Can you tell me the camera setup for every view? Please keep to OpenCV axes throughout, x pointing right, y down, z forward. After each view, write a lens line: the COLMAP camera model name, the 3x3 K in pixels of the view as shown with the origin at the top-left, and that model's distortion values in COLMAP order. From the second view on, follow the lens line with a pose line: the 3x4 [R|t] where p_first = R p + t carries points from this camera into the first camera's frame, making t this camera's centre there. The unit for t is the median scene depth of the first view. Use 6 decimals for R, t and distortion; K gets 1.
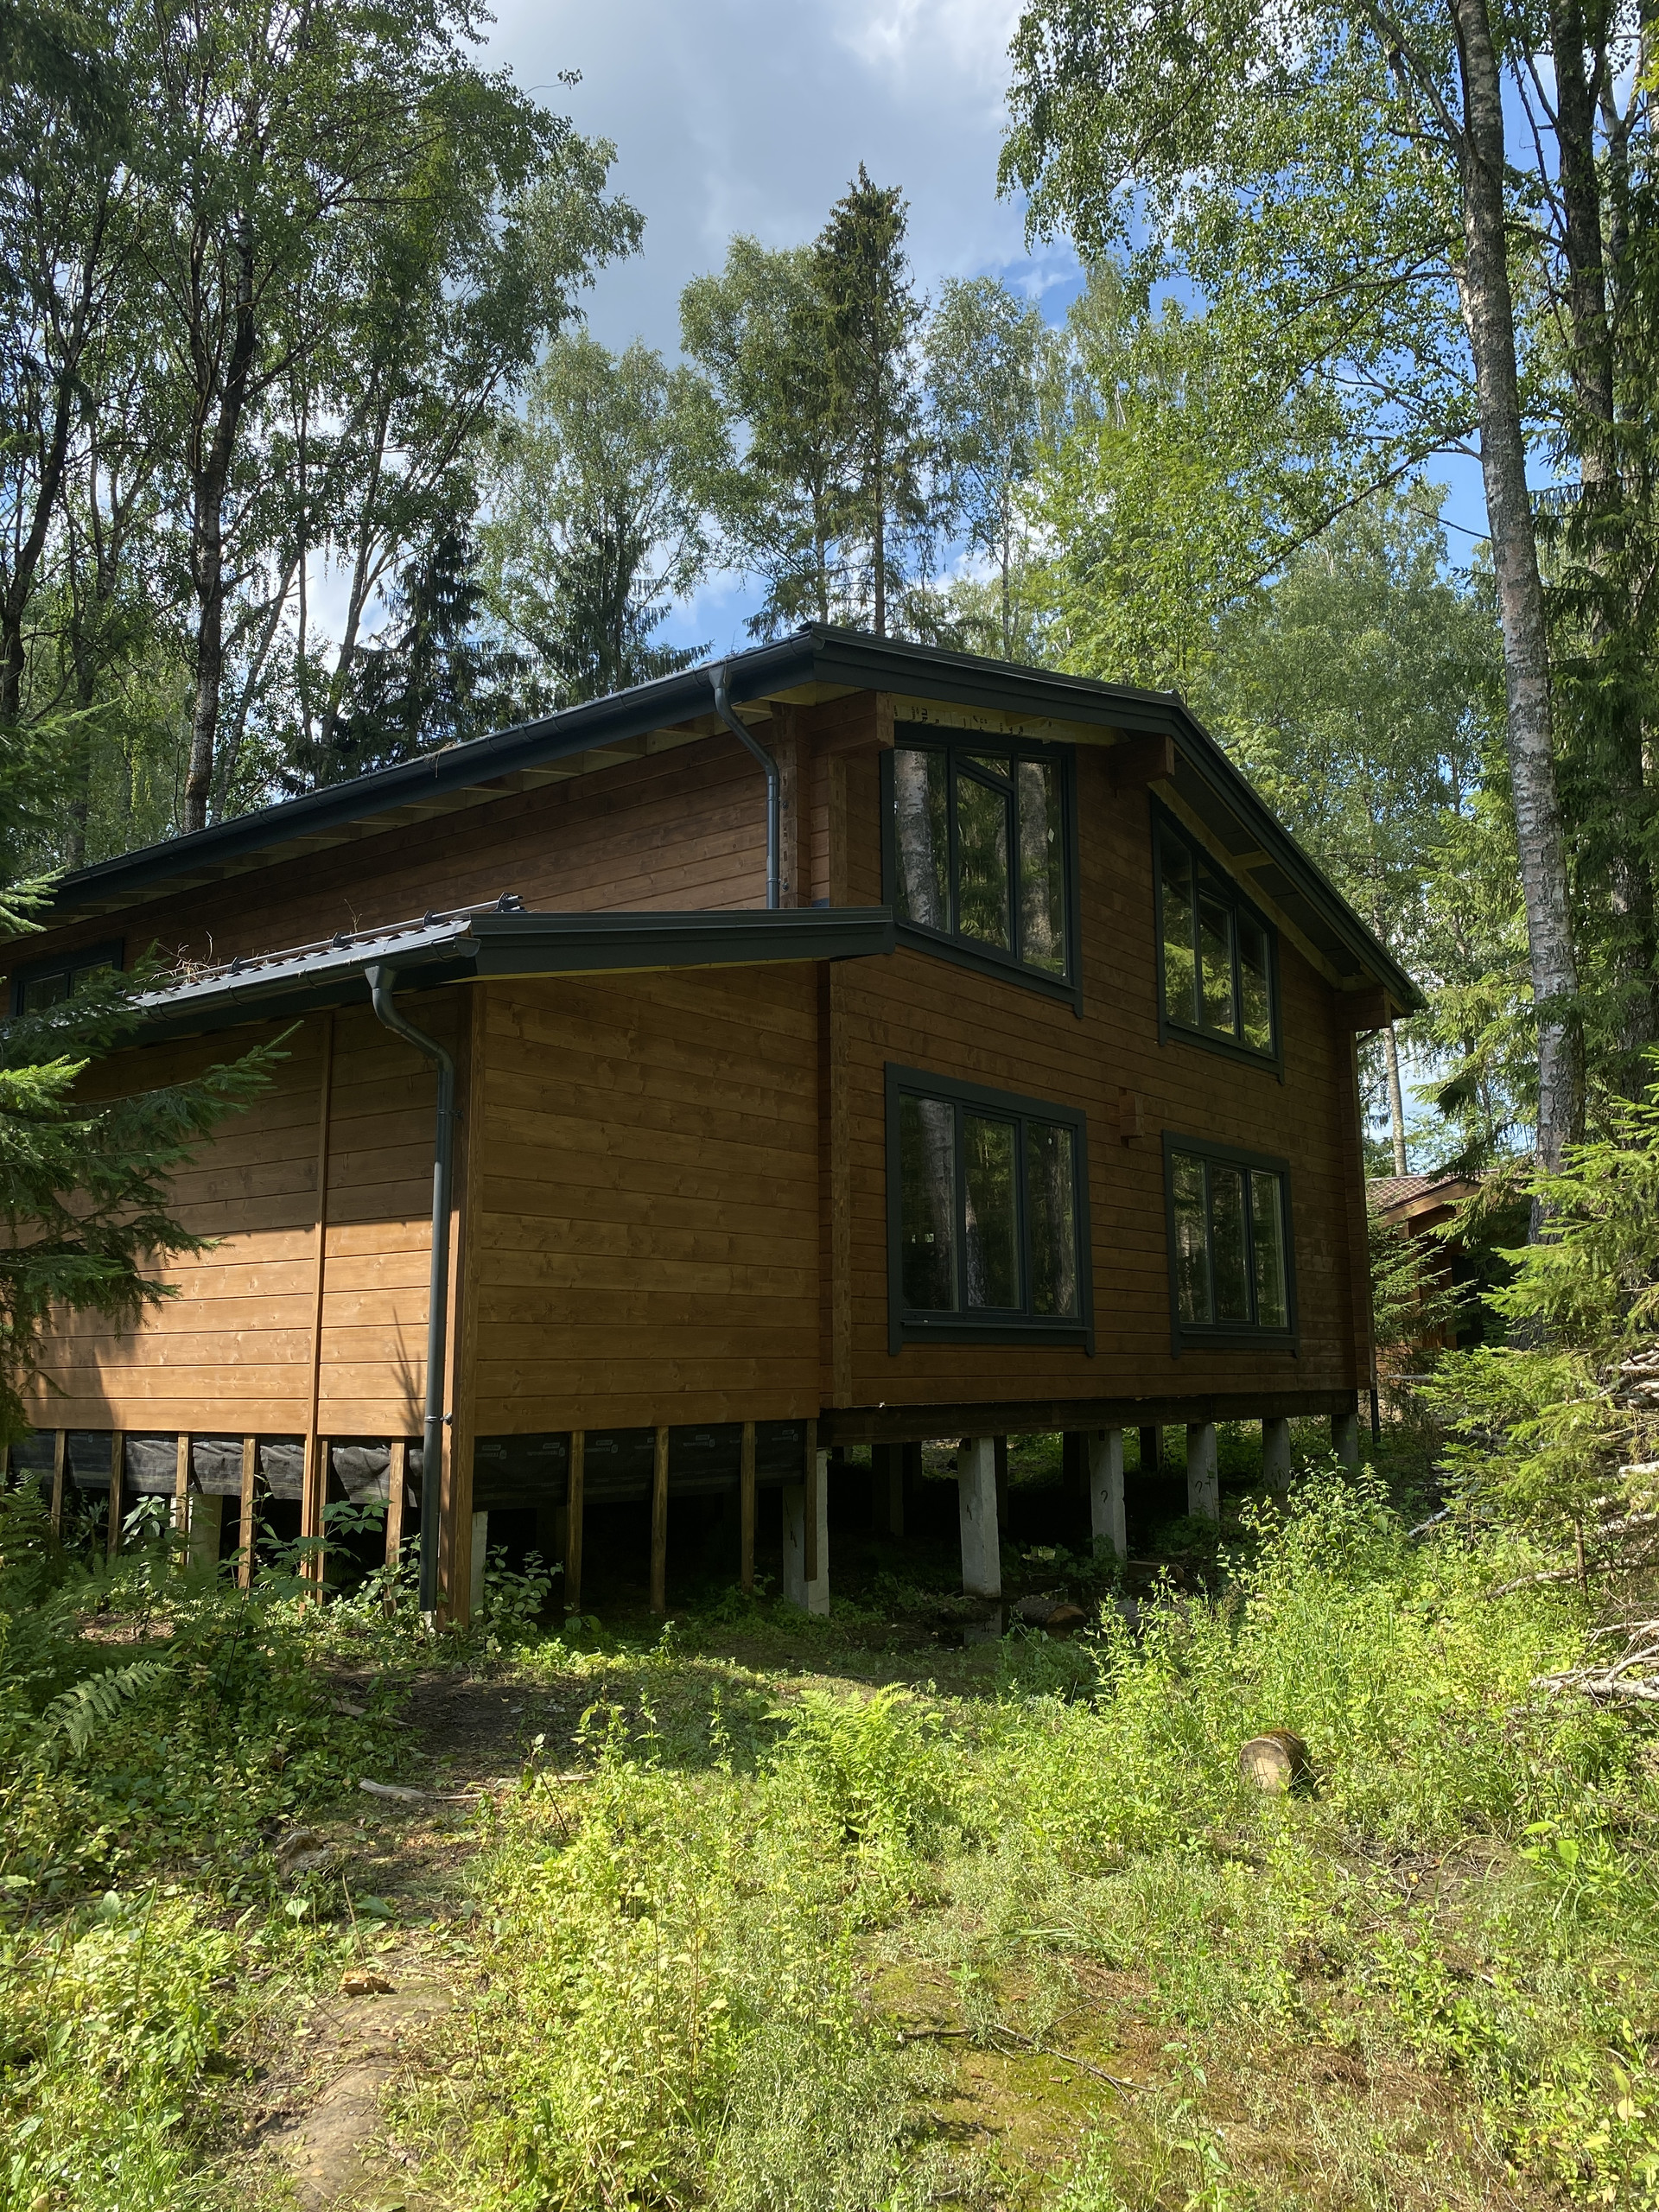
lens RADIAL K [[1685.1, 0, 829.5], [0, 1685.1, 1106.0], [0, 0, 1]] dist [0.039348, 0.000369]
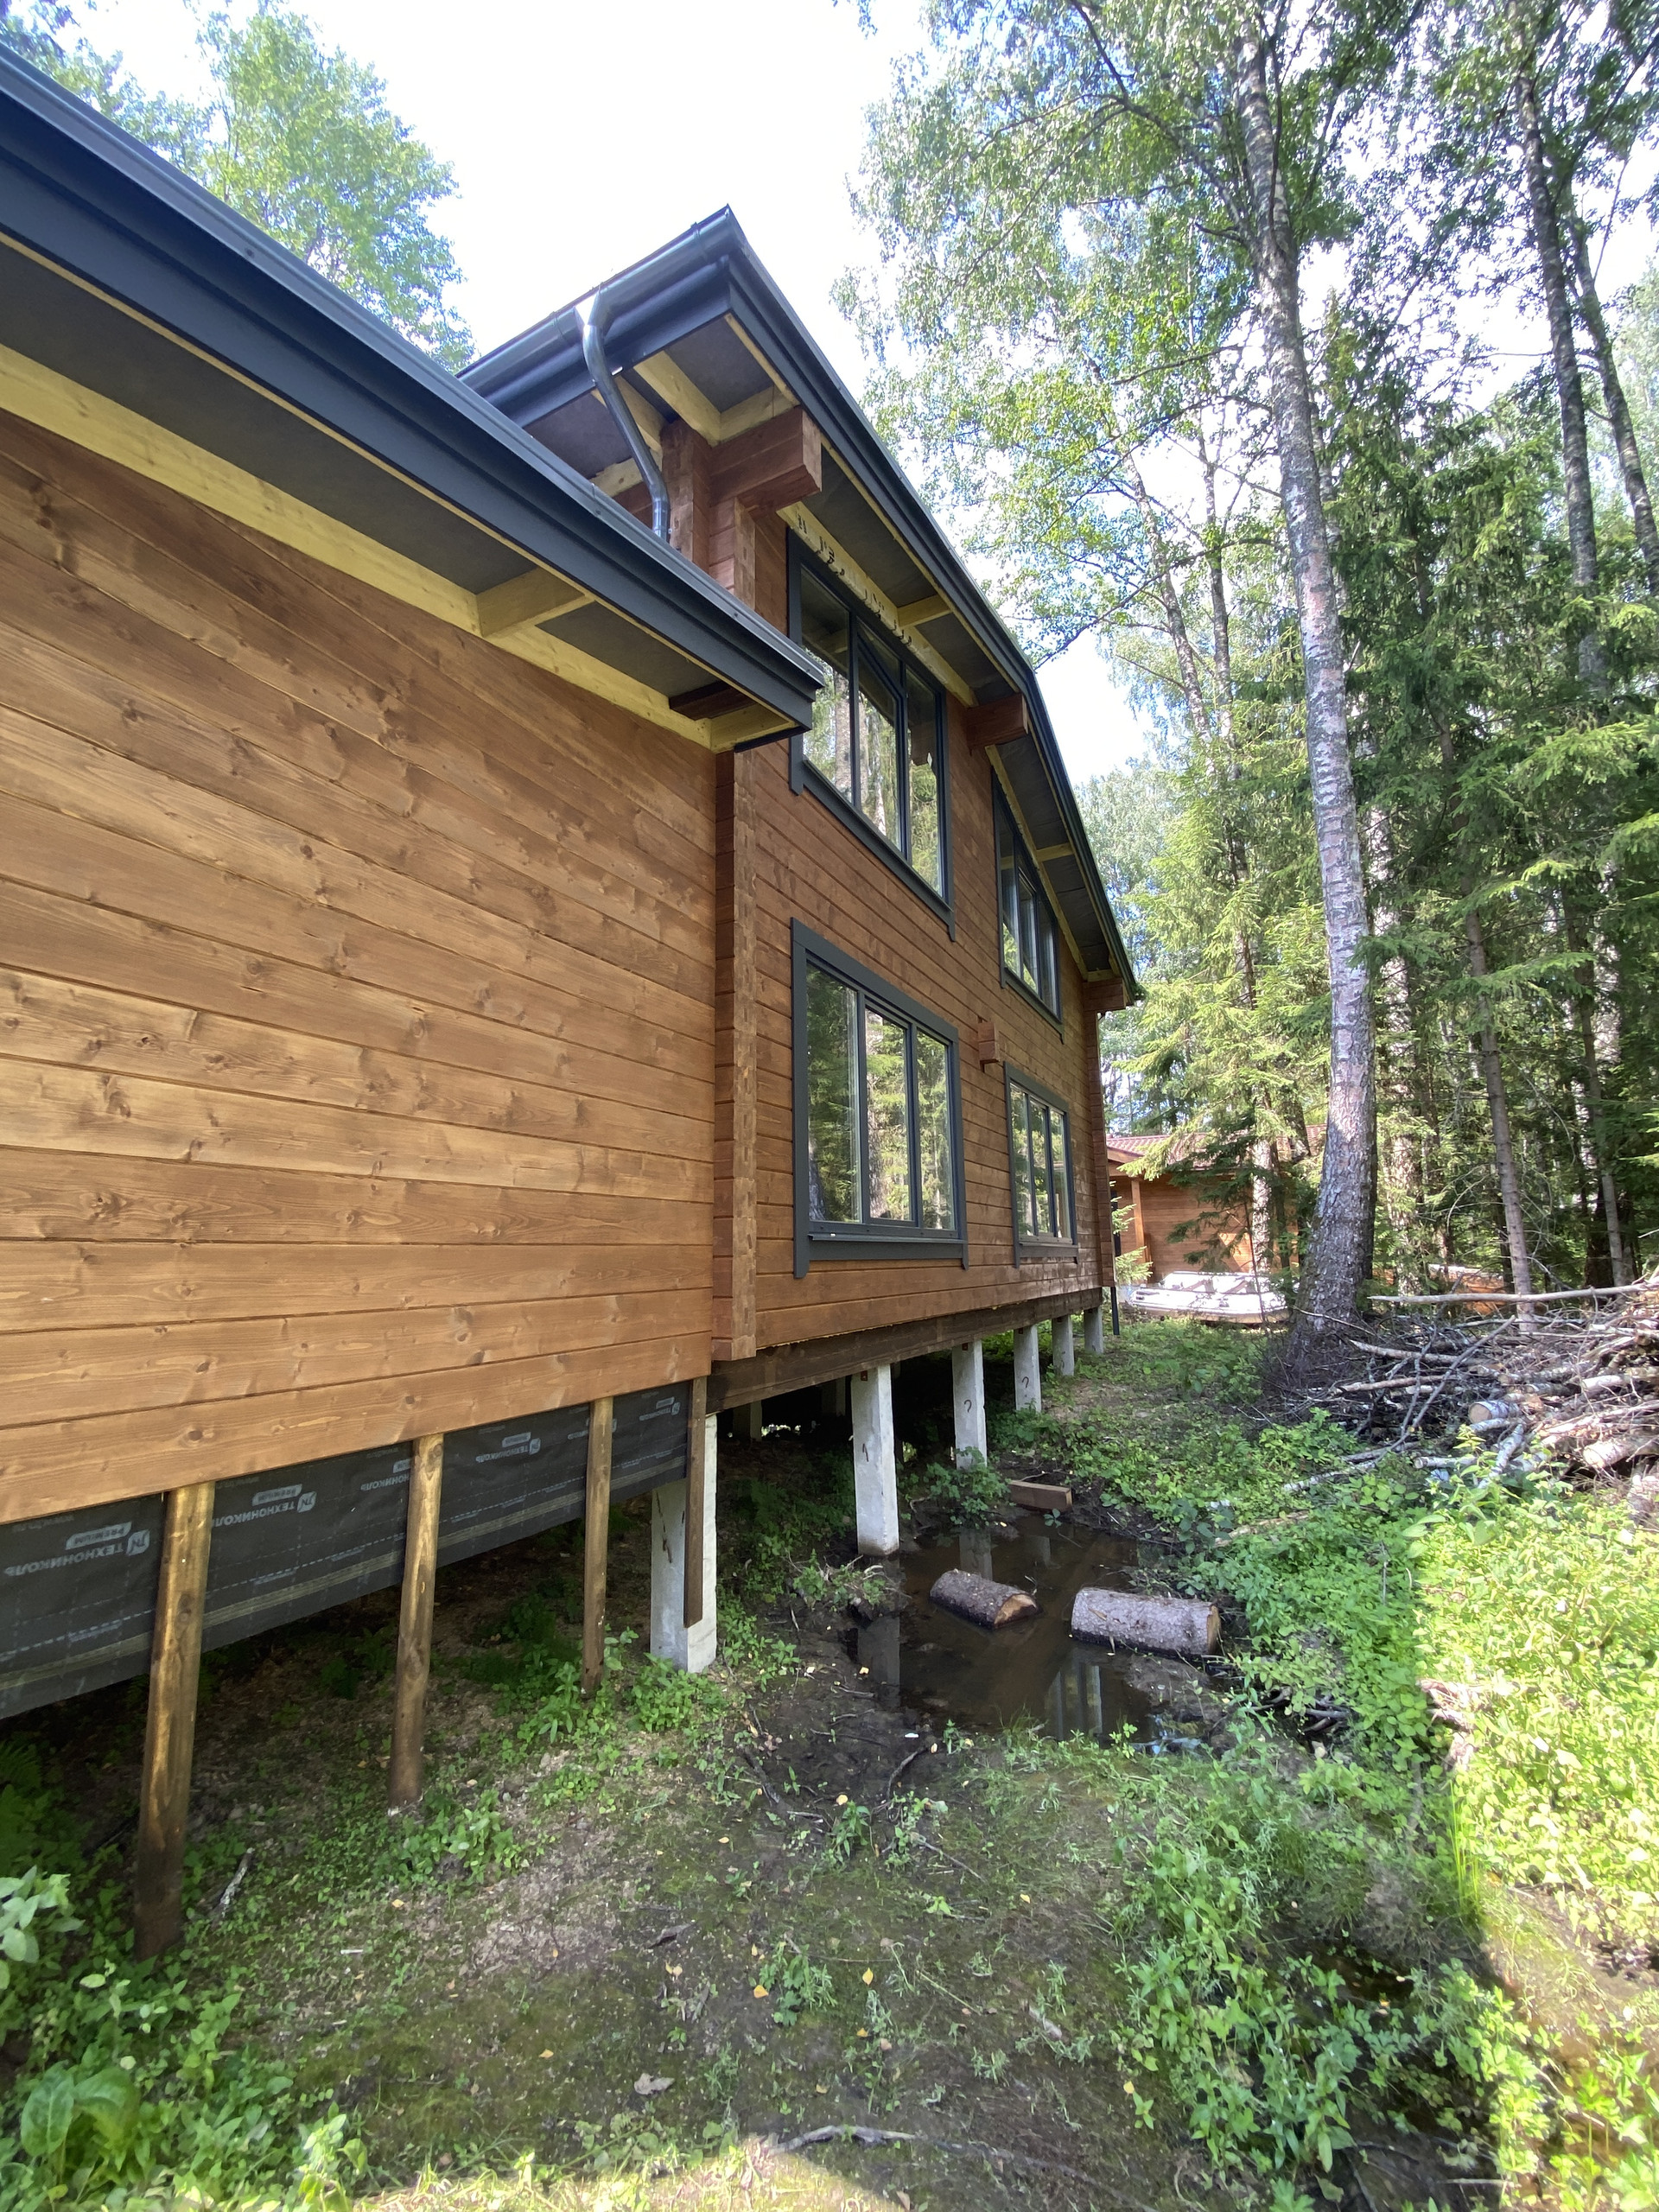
lens RADIAL K [[892.7, 0, 828.9], [0, 892.7, 1096.8], [0, 0, 1]] dist [0.015509, -0.020676]
pose [[0.985504, 0.021562, 0.168278, -0.023368], [-0.016682, 0.999400, -0.030354, 0.084162], [-0.168832, 0.027107, 0.985272, 0.654271]]
